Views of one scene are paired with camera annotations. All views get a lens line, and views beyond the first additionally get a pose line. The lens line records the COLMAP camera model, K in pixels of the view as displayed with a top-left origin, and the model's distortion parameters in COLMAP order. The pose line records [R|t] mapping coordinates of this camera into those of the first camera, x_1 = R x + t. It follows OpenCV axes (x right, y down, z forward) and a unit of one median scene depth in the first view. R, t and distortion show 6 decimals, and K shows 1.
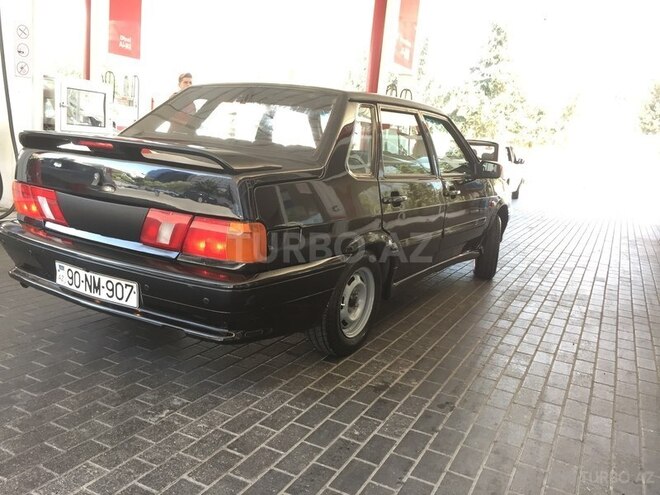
lens RADIAL K [[572.6, 0, 331.6], [0, 572.6, 246.2], [0, 0, 1]] dist [0.092525, -0.156937]
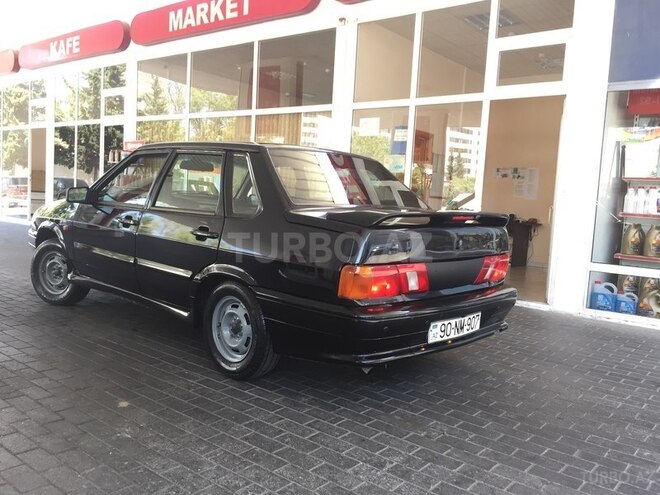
lens RADIAL K [[572.6, 0, 331.6], [0, 572.6, 246.2], [0, 0, 1]] dist [0.092525, -0.156937]
pose [[0.220287, -0.158162, 0.962527, -1.682526], [0.141398, 0.981522, 0.128923, -0.315150], [-0.965132, 0.107700, 0.238580, 0.956112]]
